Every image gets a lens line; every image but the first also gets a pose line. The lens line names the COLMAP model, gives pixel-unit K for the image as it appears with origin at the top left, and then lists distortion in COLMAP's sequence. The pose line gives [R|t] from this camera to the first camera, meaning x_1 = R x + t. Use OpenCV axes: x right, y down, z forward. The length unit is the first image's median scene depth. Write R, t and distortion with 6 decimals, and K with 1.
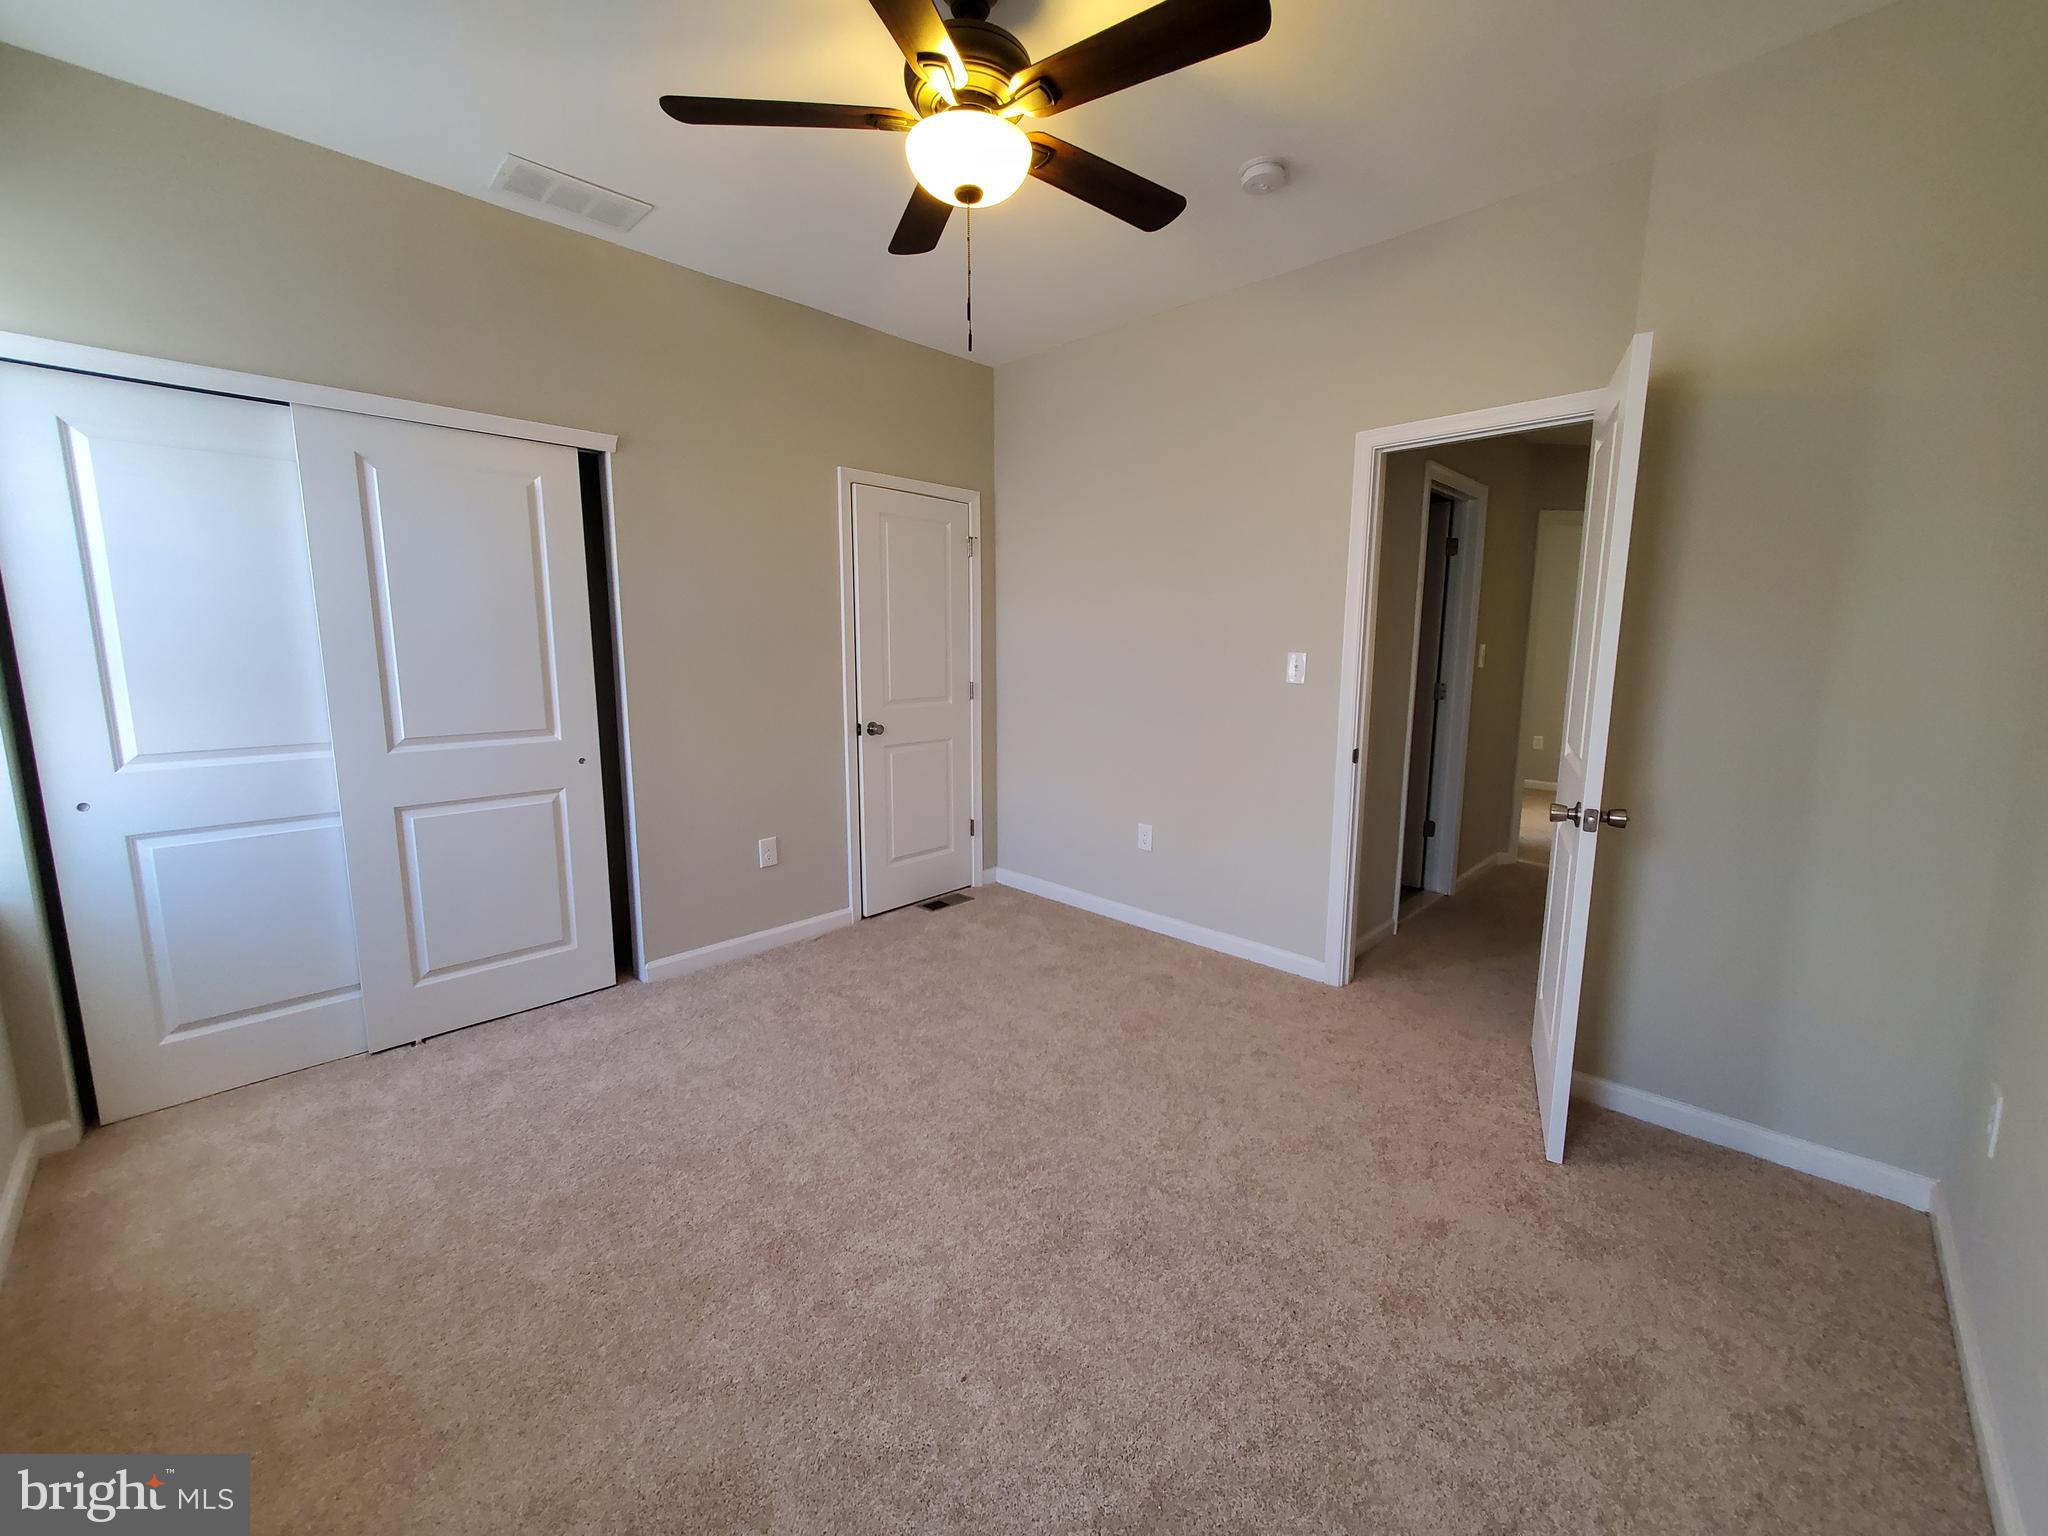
lens RADIAL K [[812.2, 0, 1012.3], [0, 812.2, 770.4], [0, 0, 1]] dist [-0.000336, -0.000062]
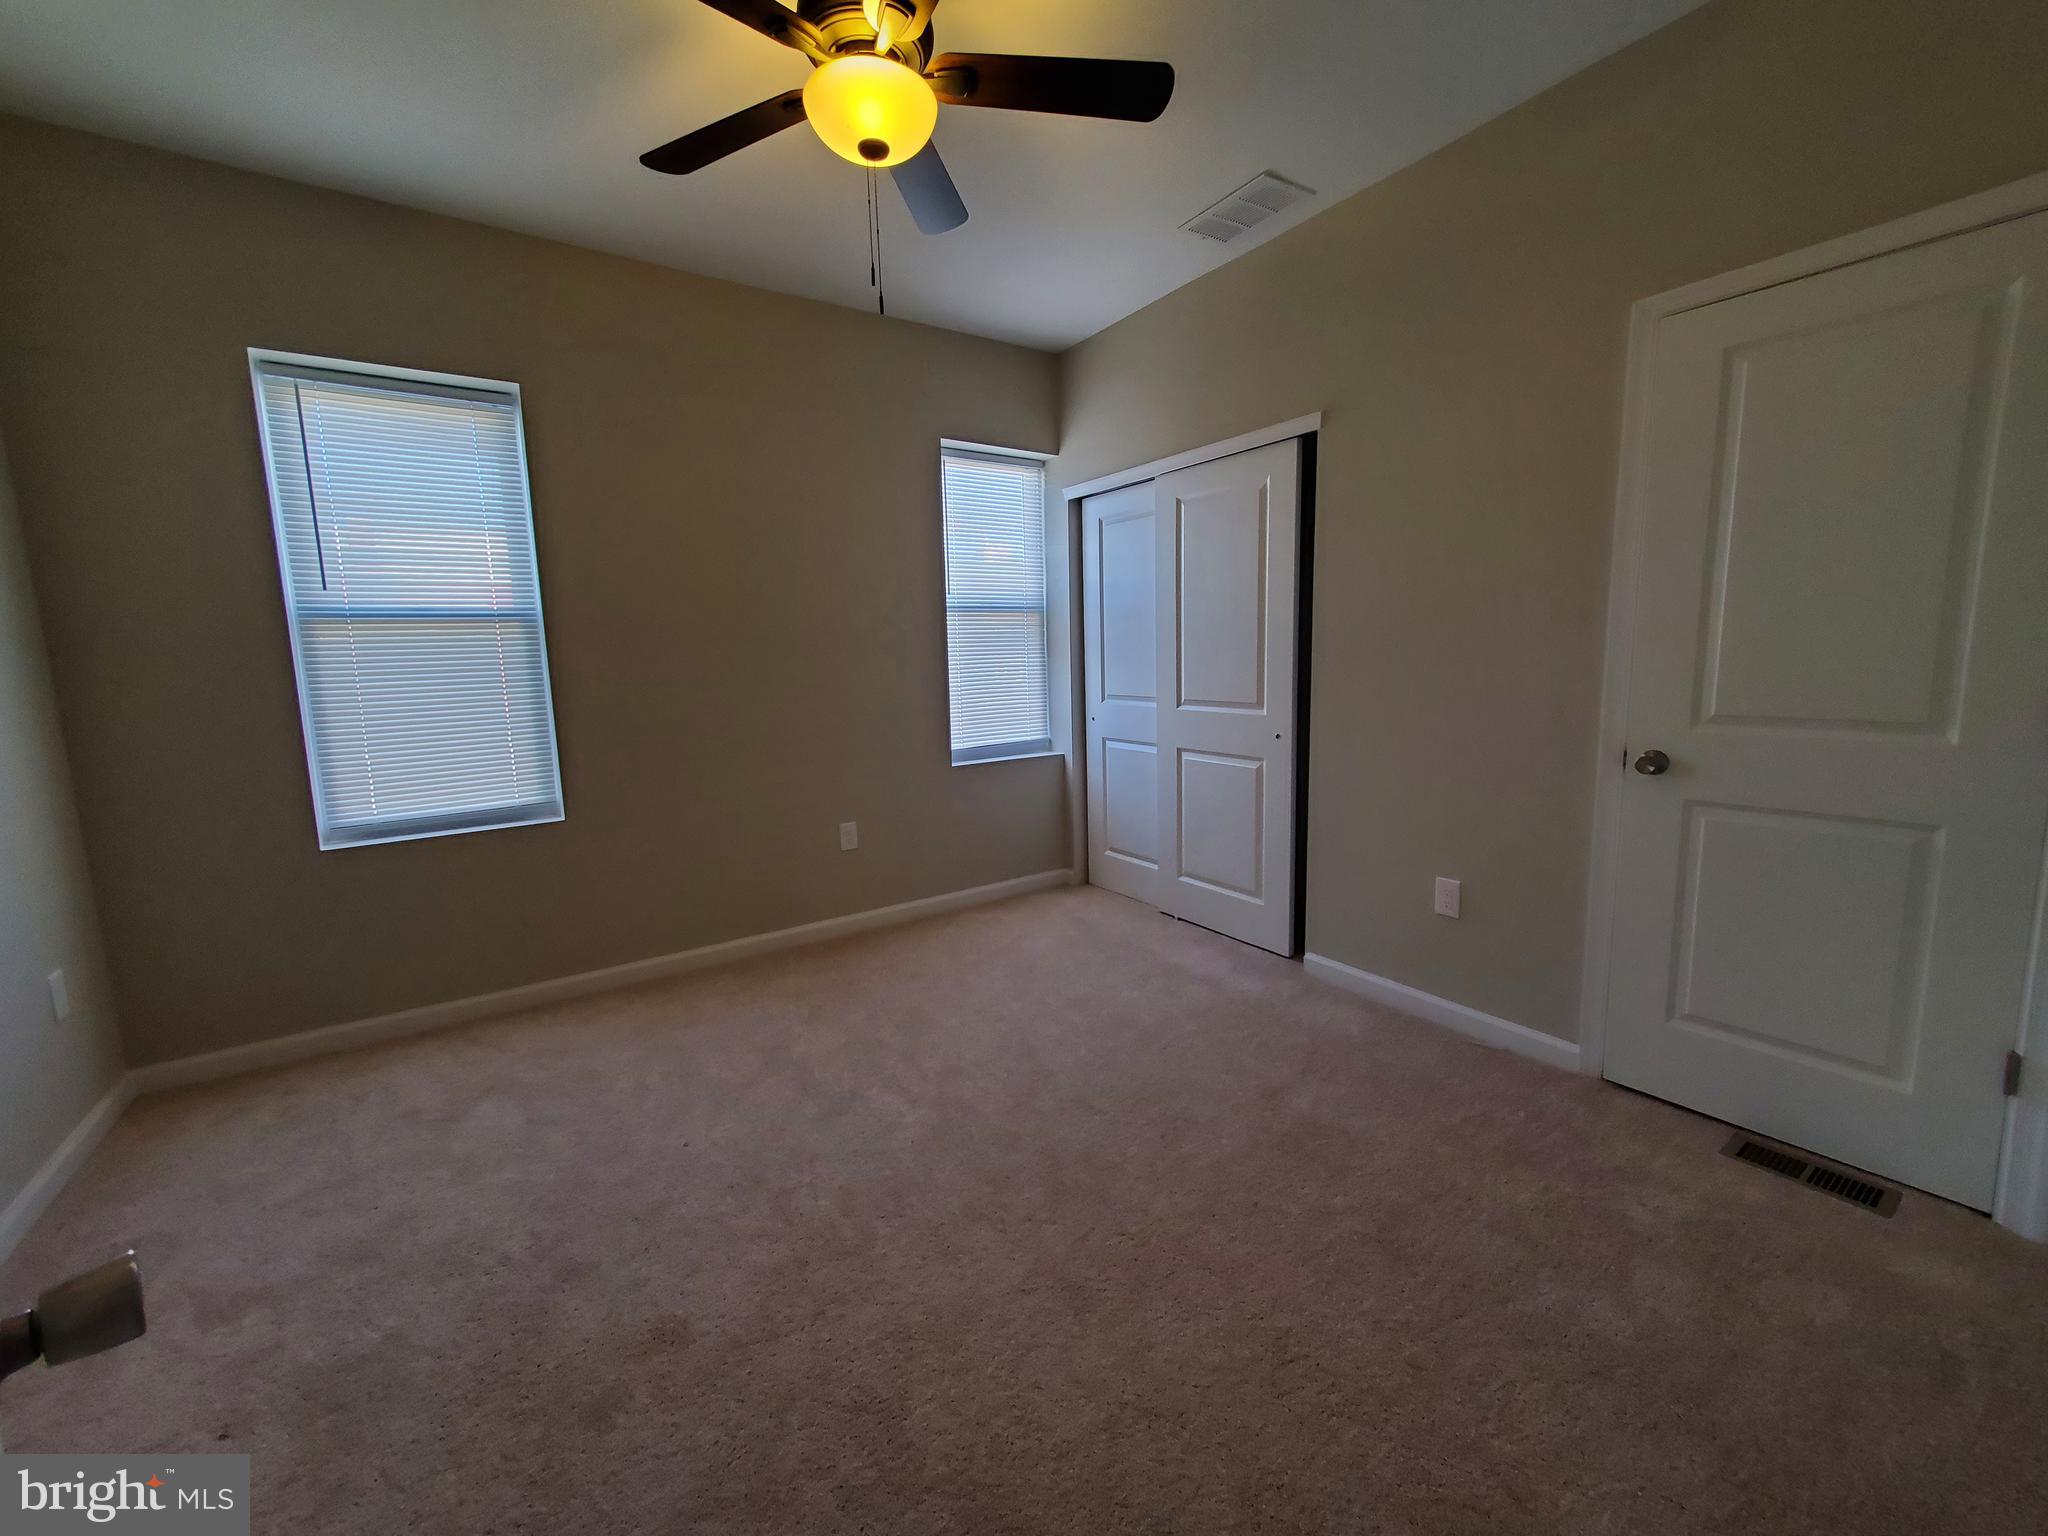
lens RADIAL K [[812.2, 0, 1022.0], [0, 812.2, 751.8], [0, 0, 1]] dist [-0.000336, -0.000062]
pose [[-0.194196, 0.140393, -0.970864, 0.536645], [-0.112609, 0.979973, 0.164235, -0.121497], [0.974478, 0.141222, -0.174498, 0.812485]]
